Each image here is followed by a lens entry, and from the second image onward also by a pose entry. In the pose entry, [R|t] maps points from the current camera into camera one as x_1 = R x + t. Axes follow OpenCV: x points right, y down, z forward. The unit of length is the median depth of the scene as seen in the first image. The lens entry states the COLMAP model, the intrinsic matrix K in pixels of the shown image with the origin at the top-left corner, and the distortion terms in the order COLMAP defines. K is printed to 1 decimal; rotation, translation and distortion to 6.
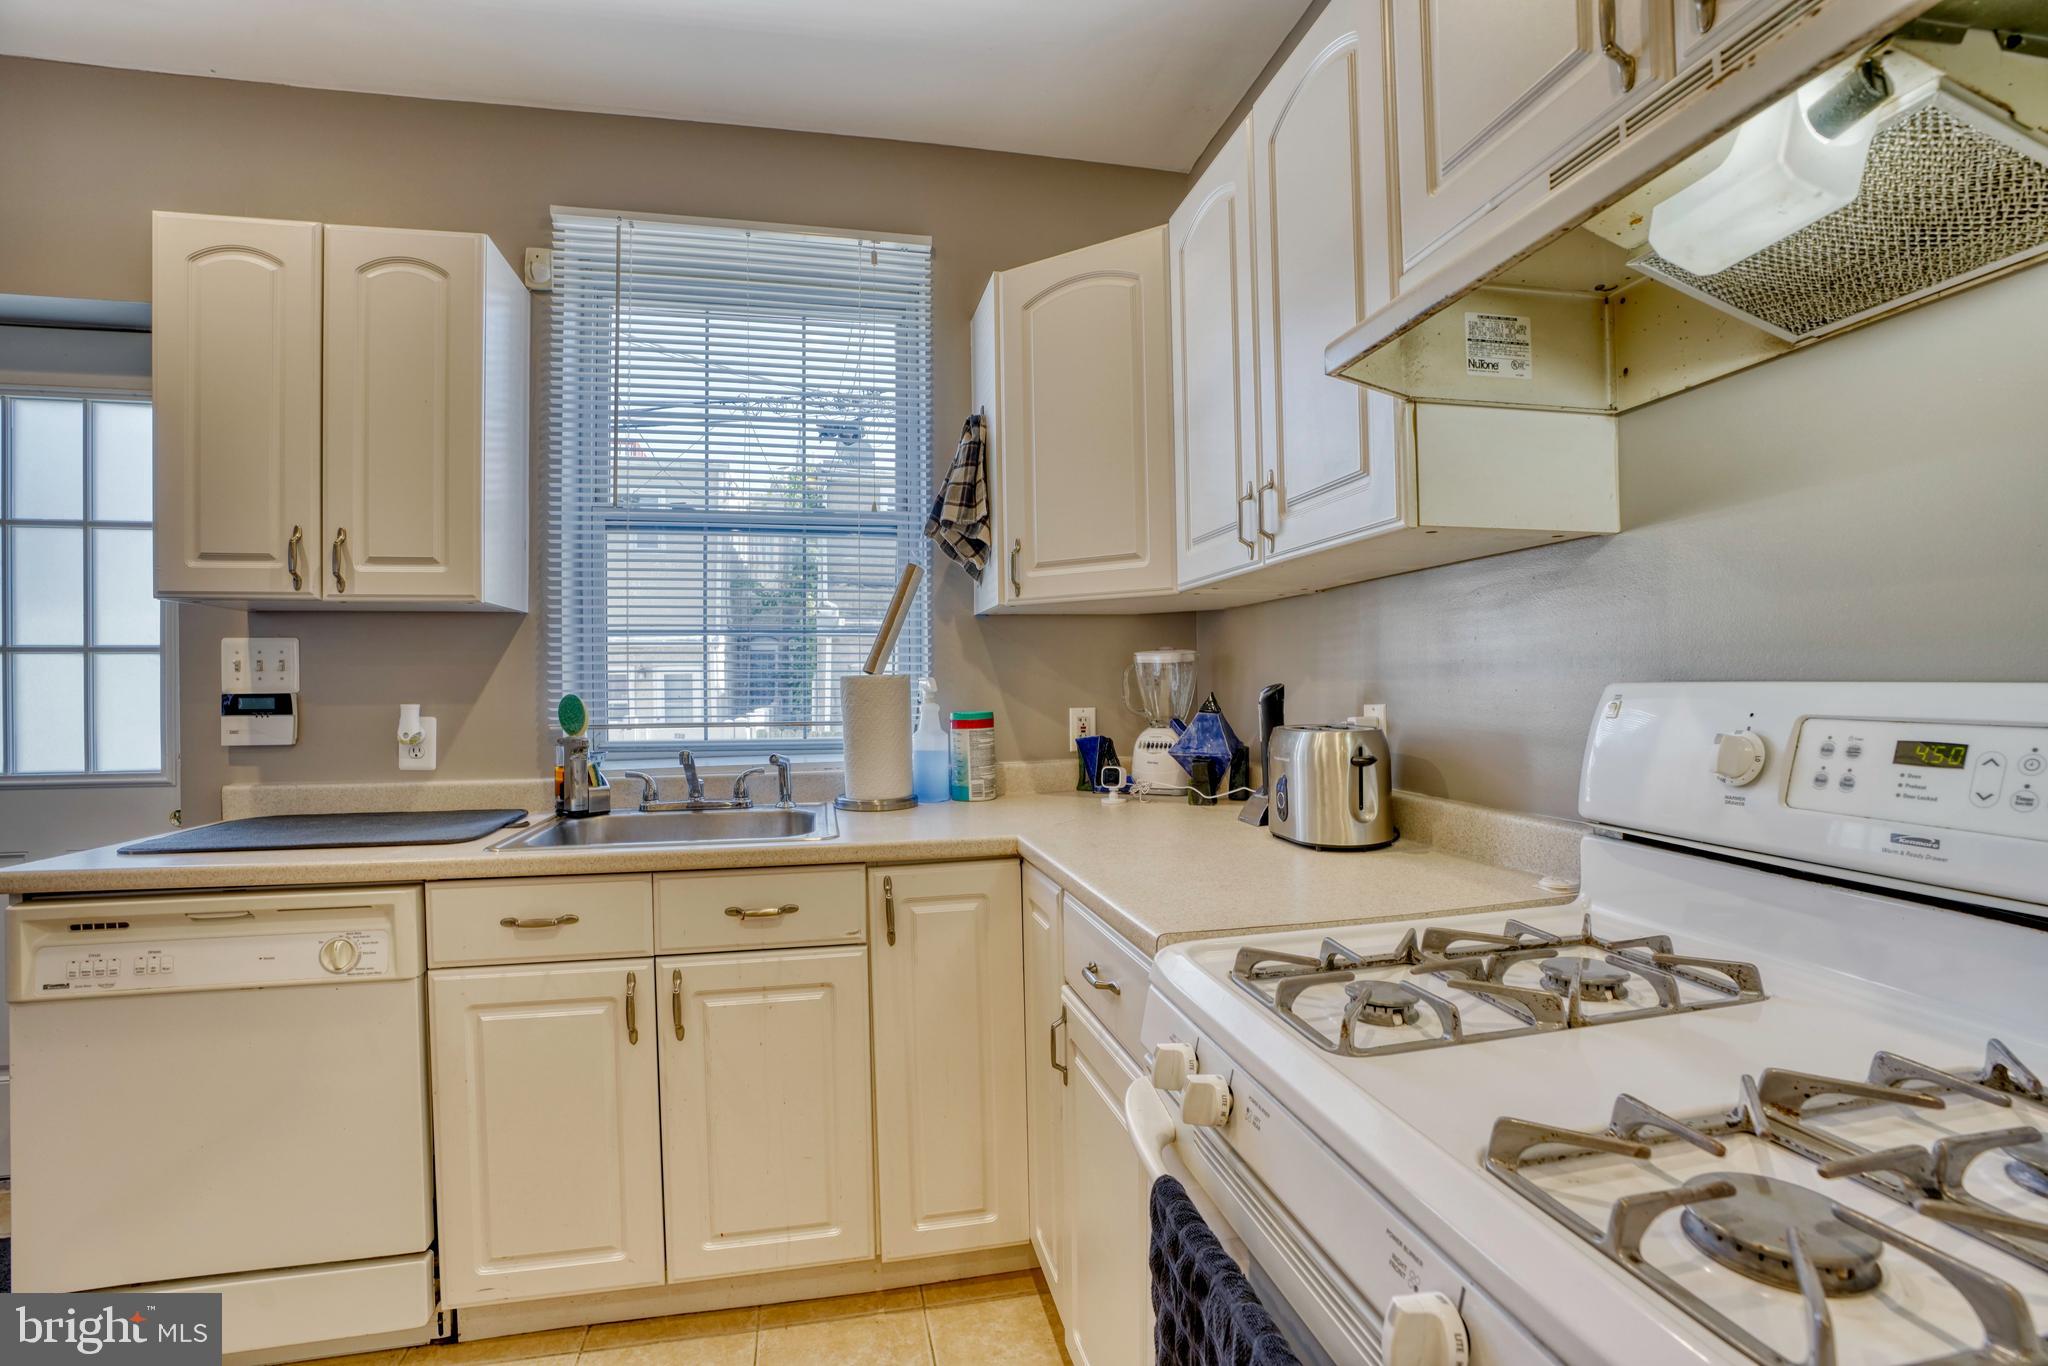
lens RADIAL K [[939.3, 0, 1006.7], [0, 939.3, 699.1], [0, 0, 1]] dist [-0.069396, 0.026267]
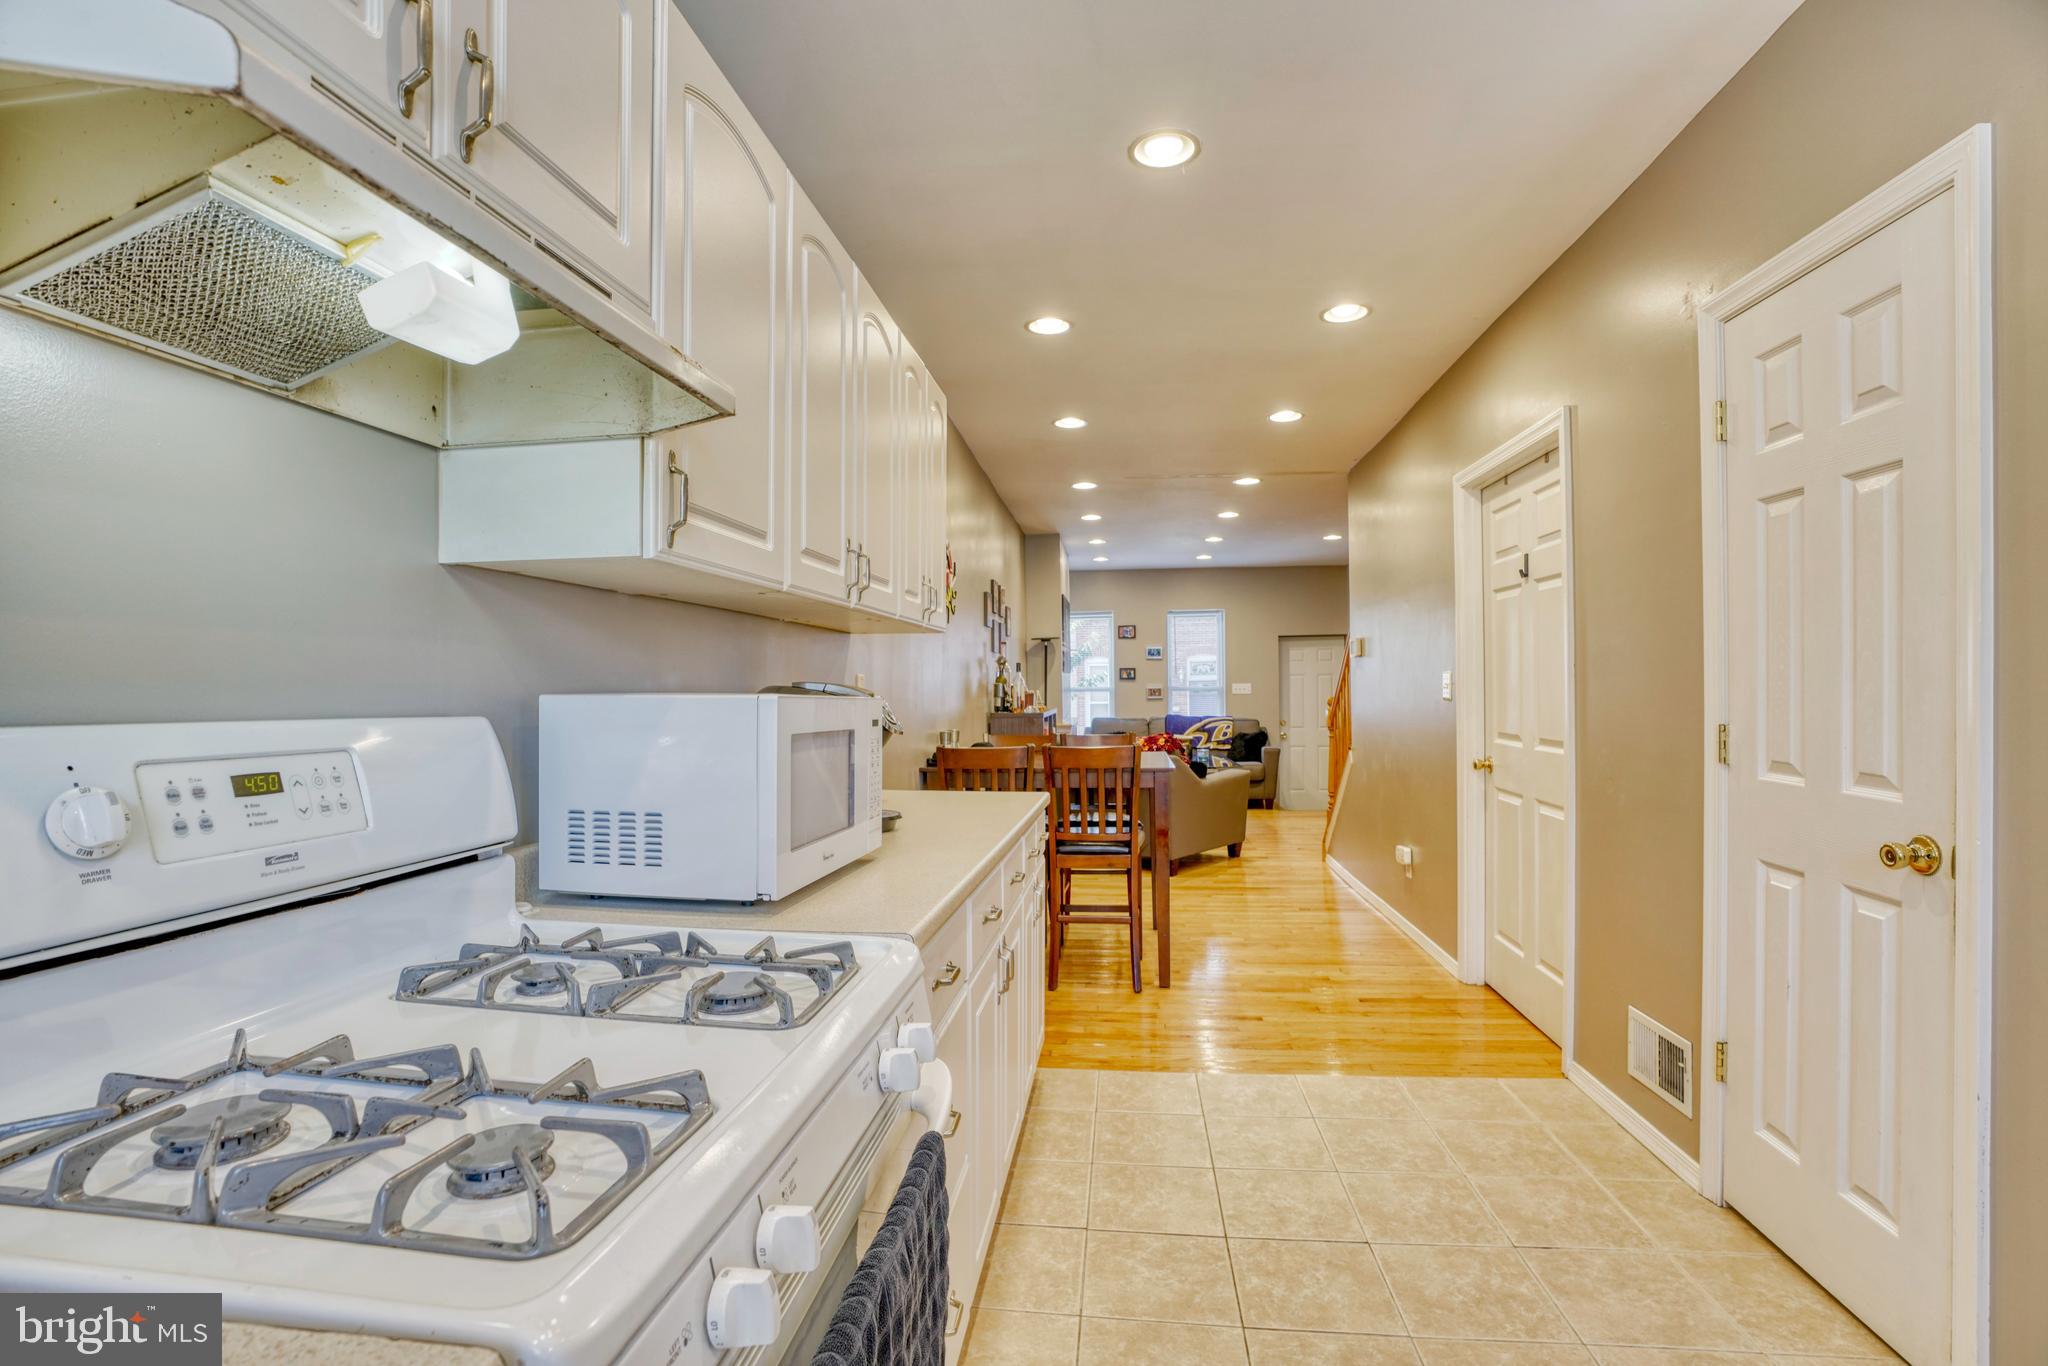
lens RADIAL K [[939.3, 0, 999.5], [0, 939.3, 690.0], [0, 0, 1]] dist [-0.069396, 0.026267]
pose [[-0.941610, 0.023715, 0.335871, -0.103157], [0.028842, 0.999531, 0.010285, -0.017752], [-0.335469, 0.019371, -0.941852, 0.720264]]
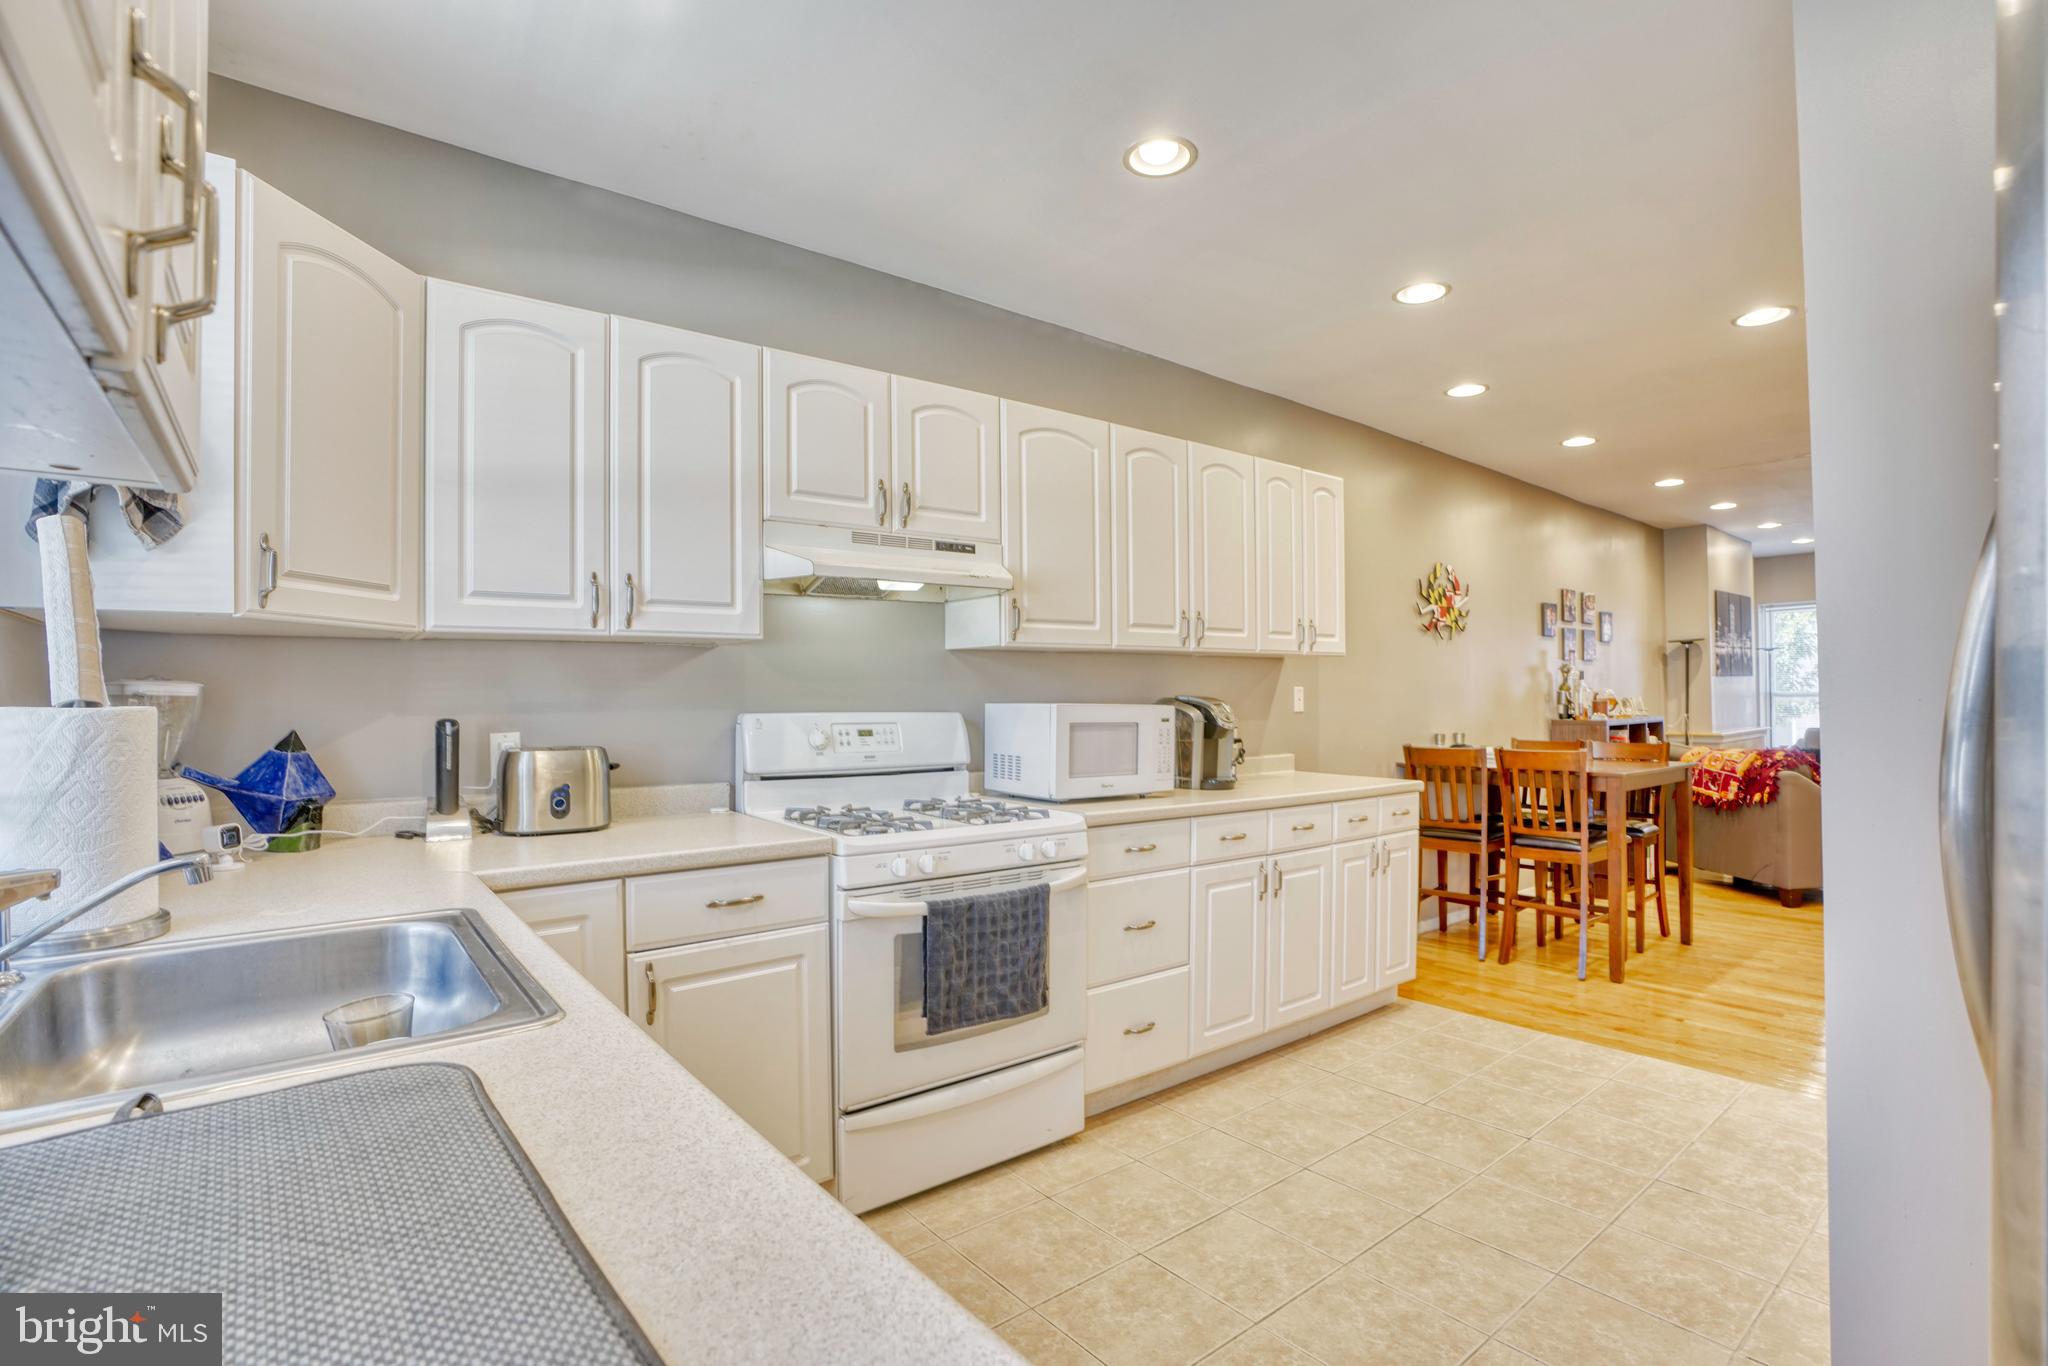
lens RADIAL K [[939.3, 0, 1006.8], [0, 939.3, 685.5], [0, 0, 1]] dist [-0.069396, 0.026267]
pose [[-0.444540, 0.027791, 0.895328, -1.036660], [0.025921, 0.999499, -0.018155, -0.017873], [-0.895384, 0.015137, -0.445037, 0.873697]]
